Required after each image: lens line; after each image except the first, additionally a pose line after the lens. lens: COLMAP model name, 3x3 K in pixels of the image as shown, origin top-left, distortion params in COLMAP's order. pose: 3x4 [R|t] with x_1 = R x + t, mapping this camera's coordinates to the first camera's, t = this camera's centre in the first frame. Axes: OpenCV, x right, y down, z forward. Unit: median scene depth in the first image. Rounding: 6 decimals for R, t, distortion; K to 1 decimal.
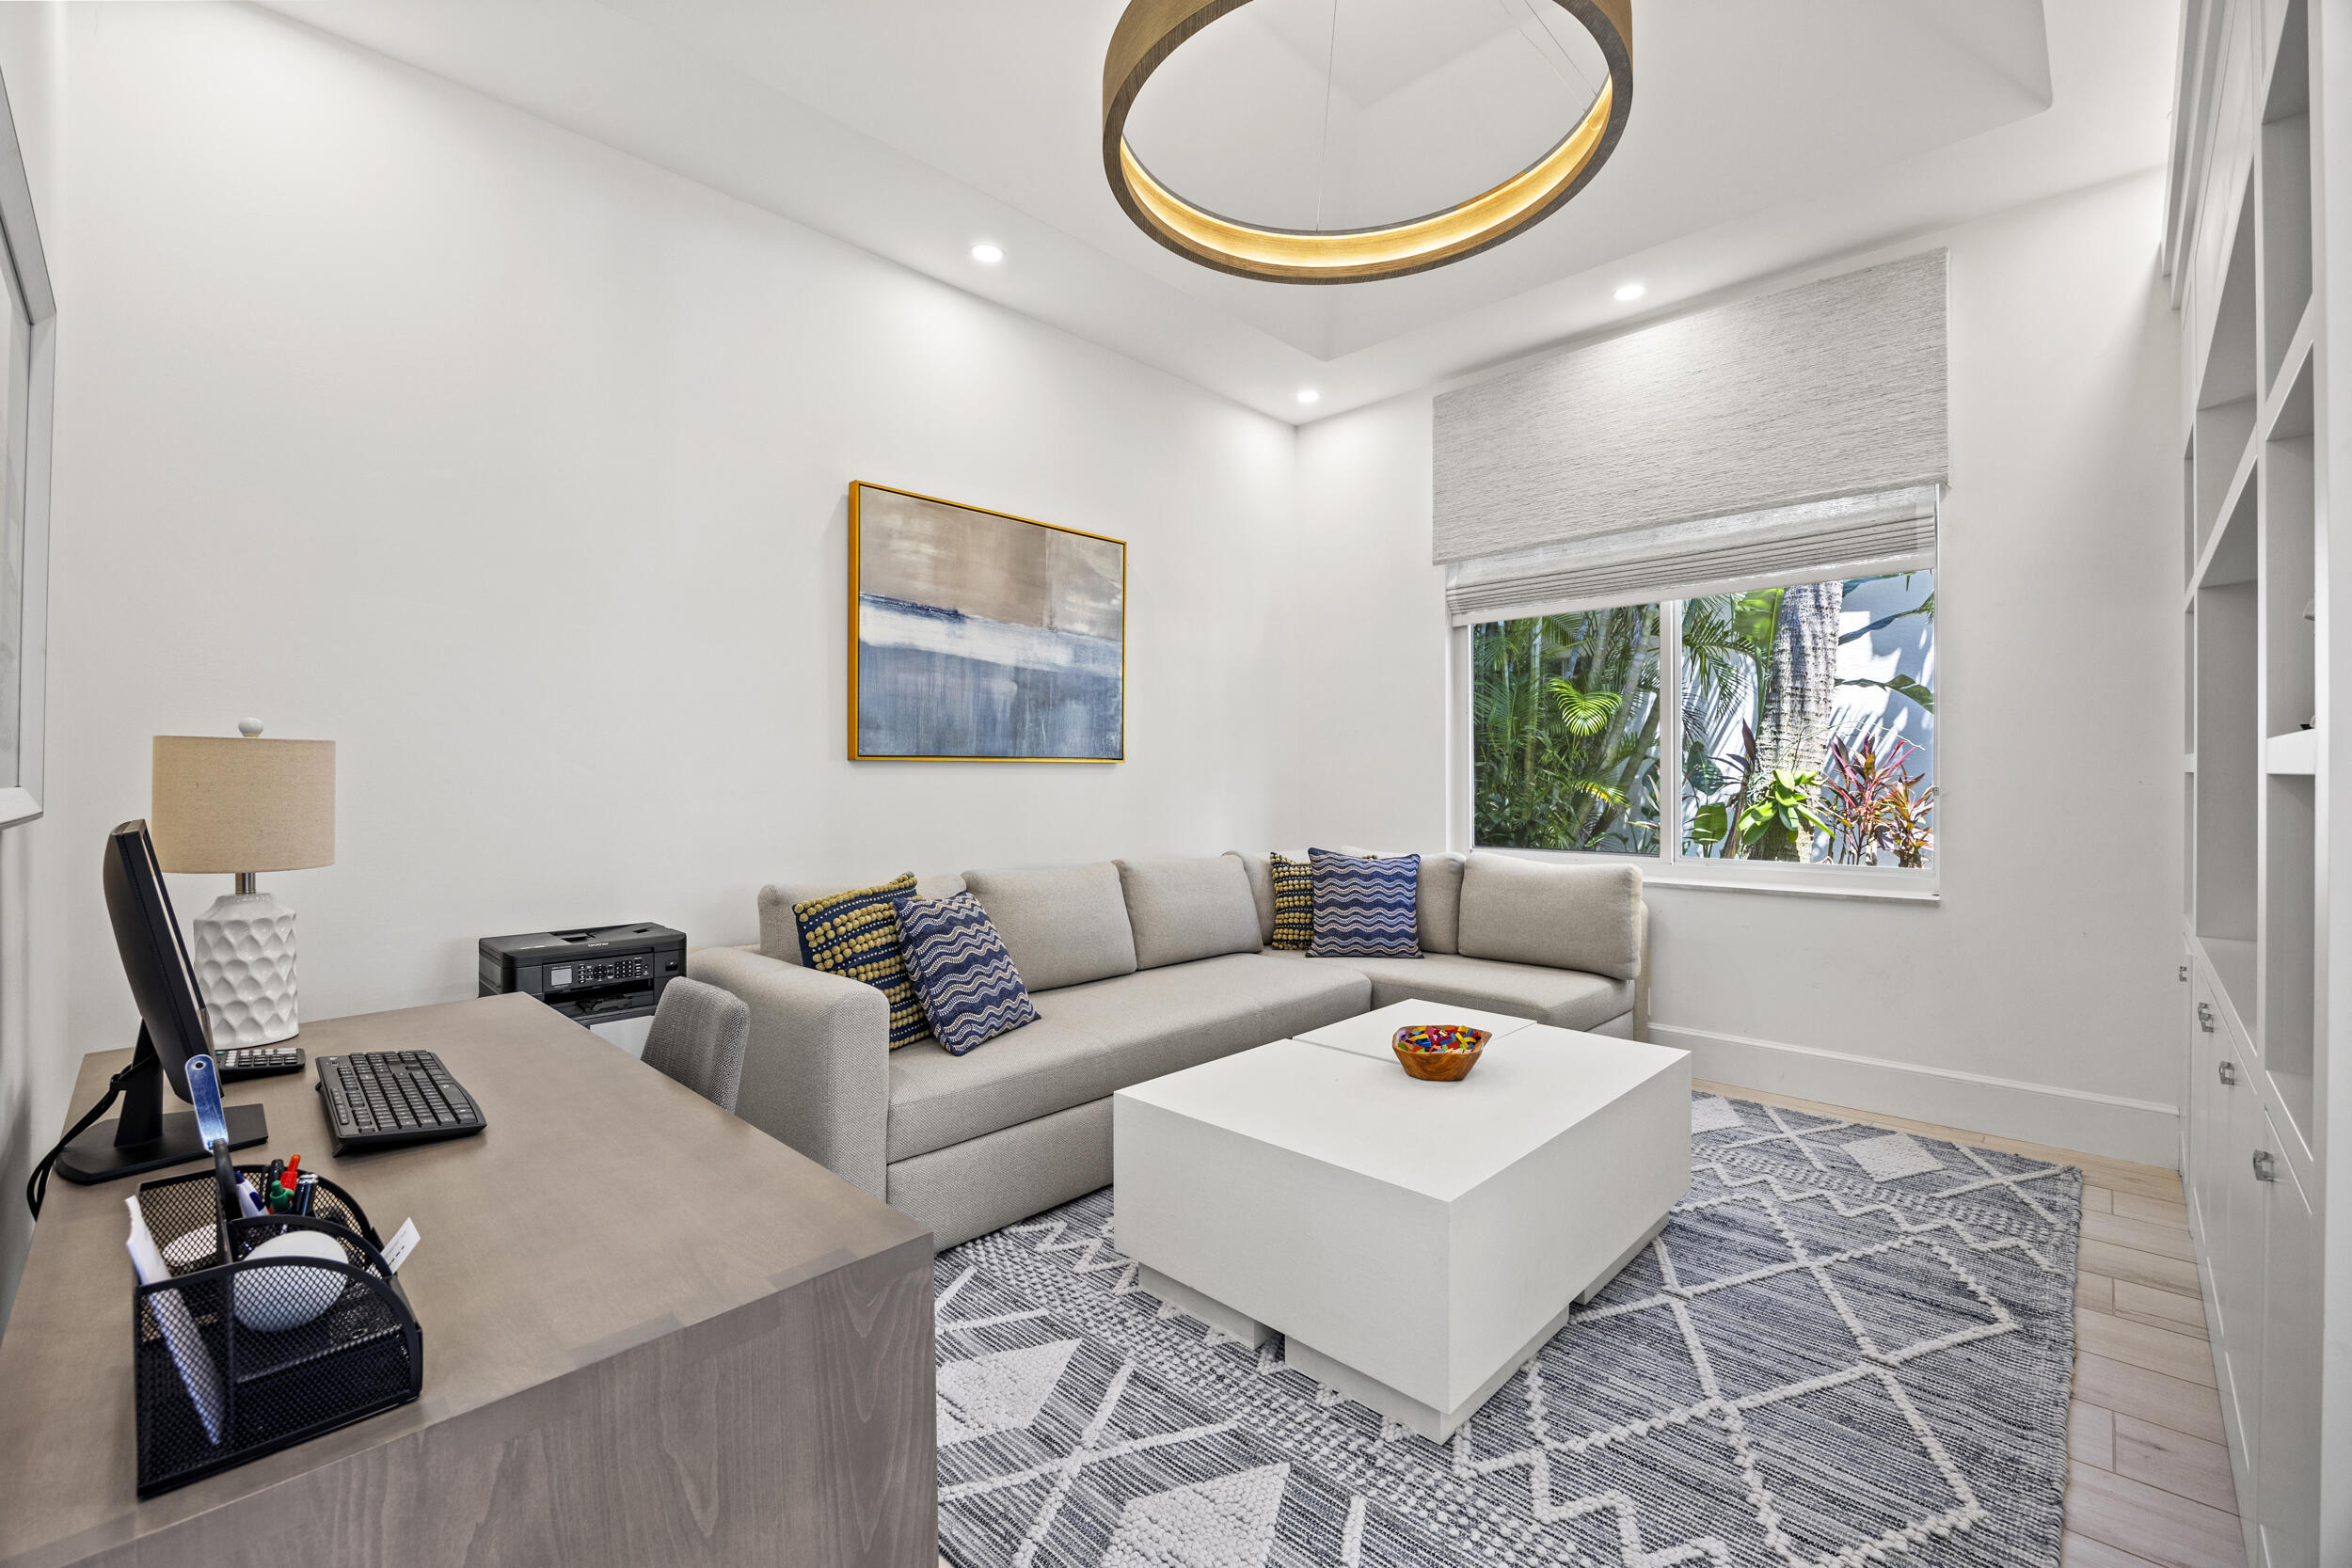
lens RADIAL K [[977.7, 0, 1159.1], [0, 977.7, 783.0], [0, 0, 1]] dist [0.001259, -0.000462]
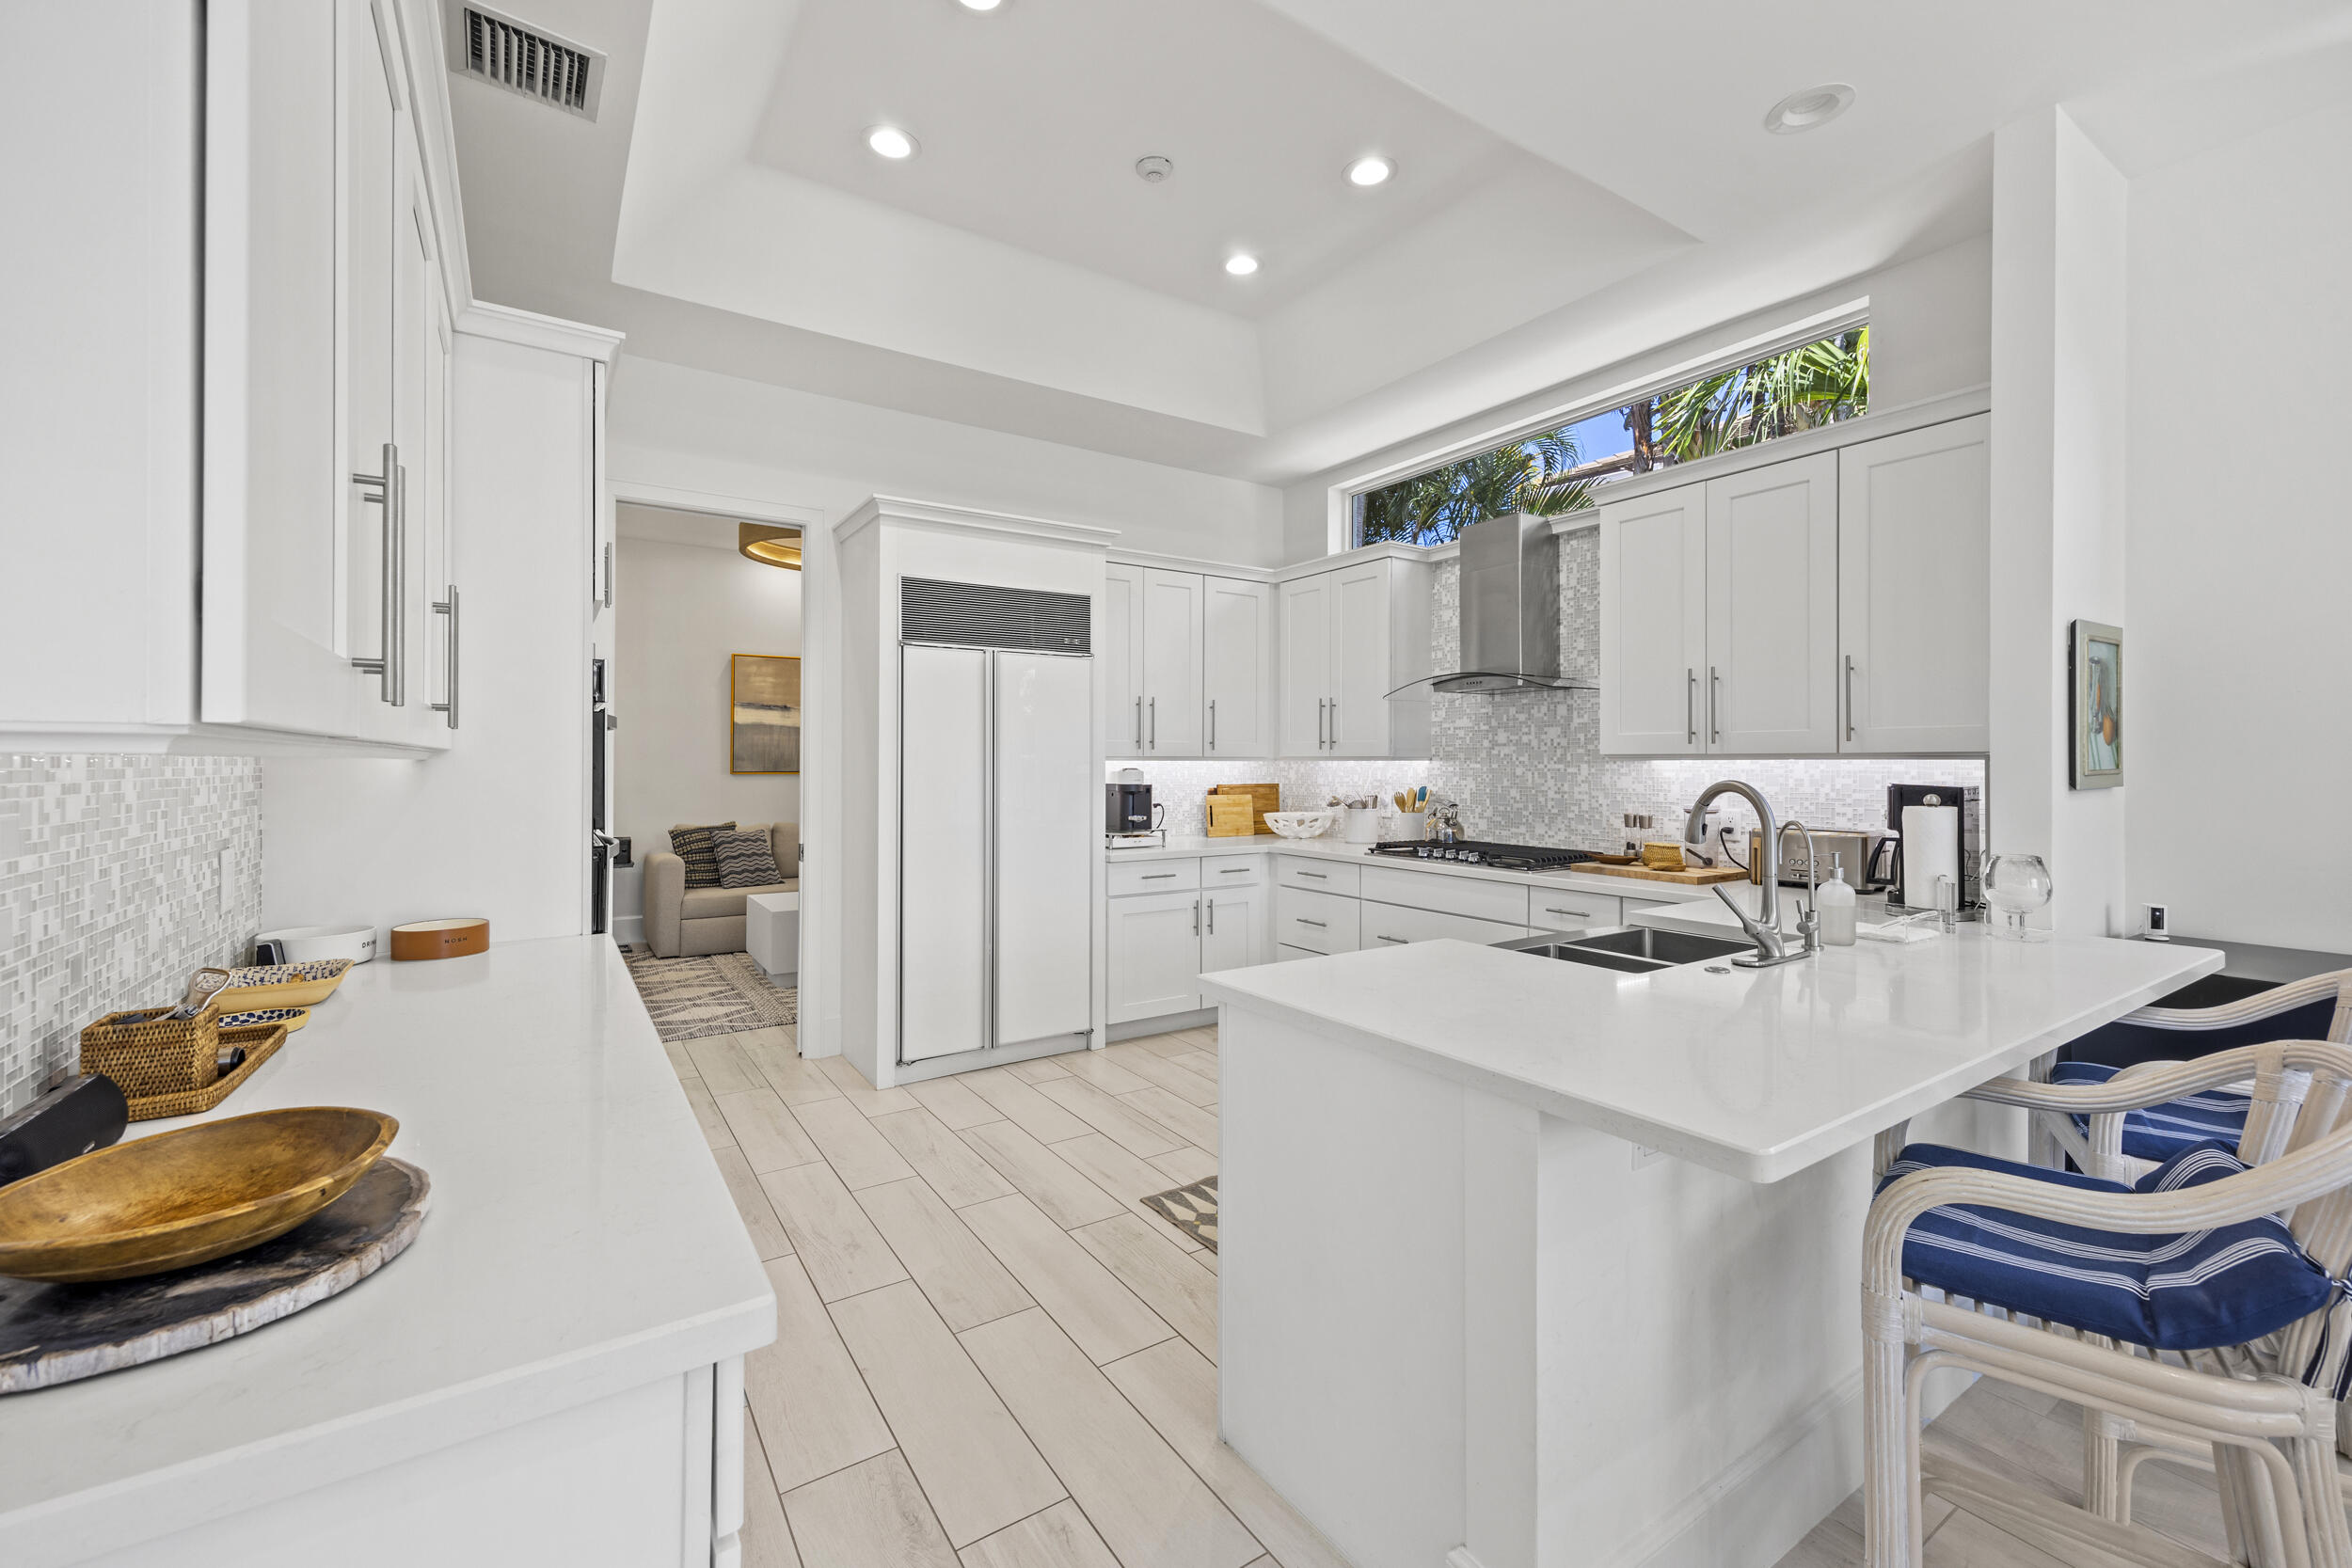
lens RADIAL K [[977.7, 0, 1194.8], [0, 977.7, 754.4], [0, 0, 1]] dist [0.001259, -0.000462]
pose [[0.977136, -0.001046, -0.212615, 1.243180], [-0.000945, 0.999957, -0.009265, -0.049406], [0.212615, 0.009254, 0.977092, -1.025570]]
